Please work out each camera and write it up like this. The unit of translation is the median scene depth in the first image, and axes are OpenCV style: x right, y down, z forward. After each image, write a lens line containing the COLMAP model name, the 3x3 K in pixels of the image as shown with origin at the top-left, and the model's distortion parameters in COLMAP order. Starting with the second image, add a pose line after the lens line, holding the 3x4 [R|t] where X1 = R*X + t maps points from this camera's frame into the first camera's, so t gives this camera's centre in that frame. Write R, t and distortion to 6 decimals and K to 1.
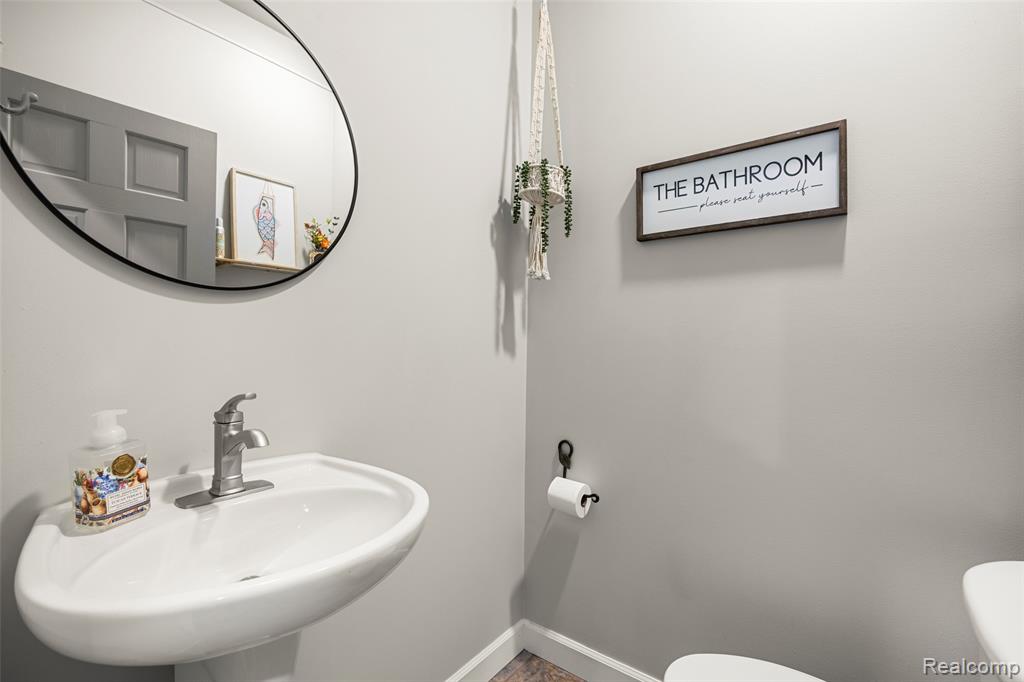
lens RADIAL K [[452.9, 0, 512.0], [0, 452.9, 341.0], [0, 0, 1]] dist [-0.001344, -0.000127]
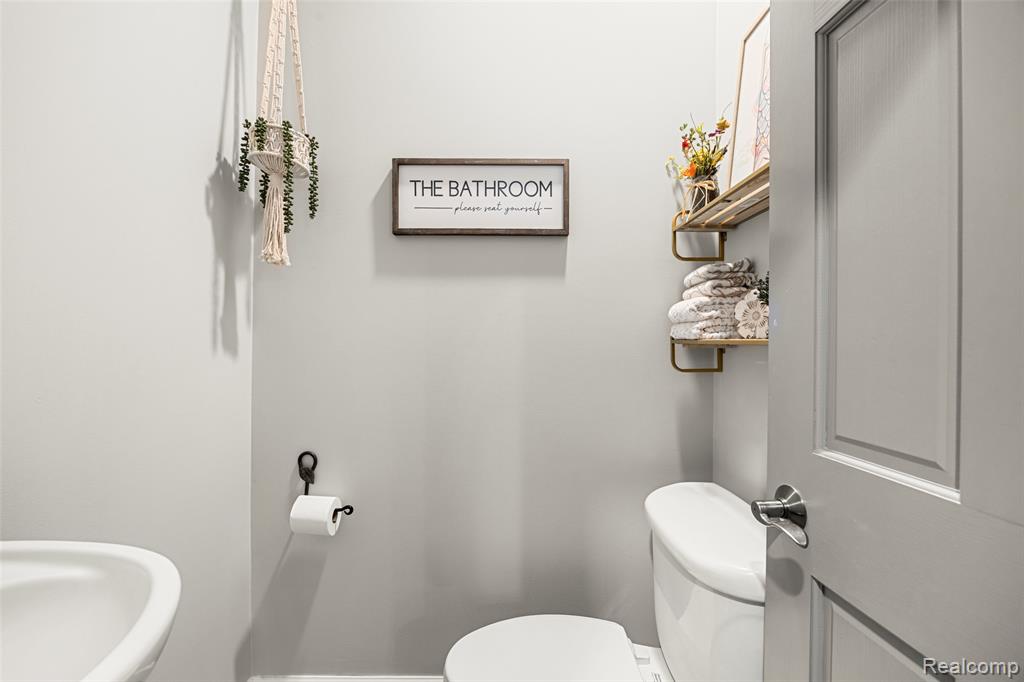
lens RADIAL K [[452.9, 0, 512.0], [0, 452.9, 341.0], [0, 0, 1]] dist [-0.001344, -0.000127]
pose [[0.798992, -0.004853, 0.601322, -0.100096], [0.000119, 0.999969, 0.007913, -0.000839], [-0.601342, -0.006250, 0.798968, 0.074721]]
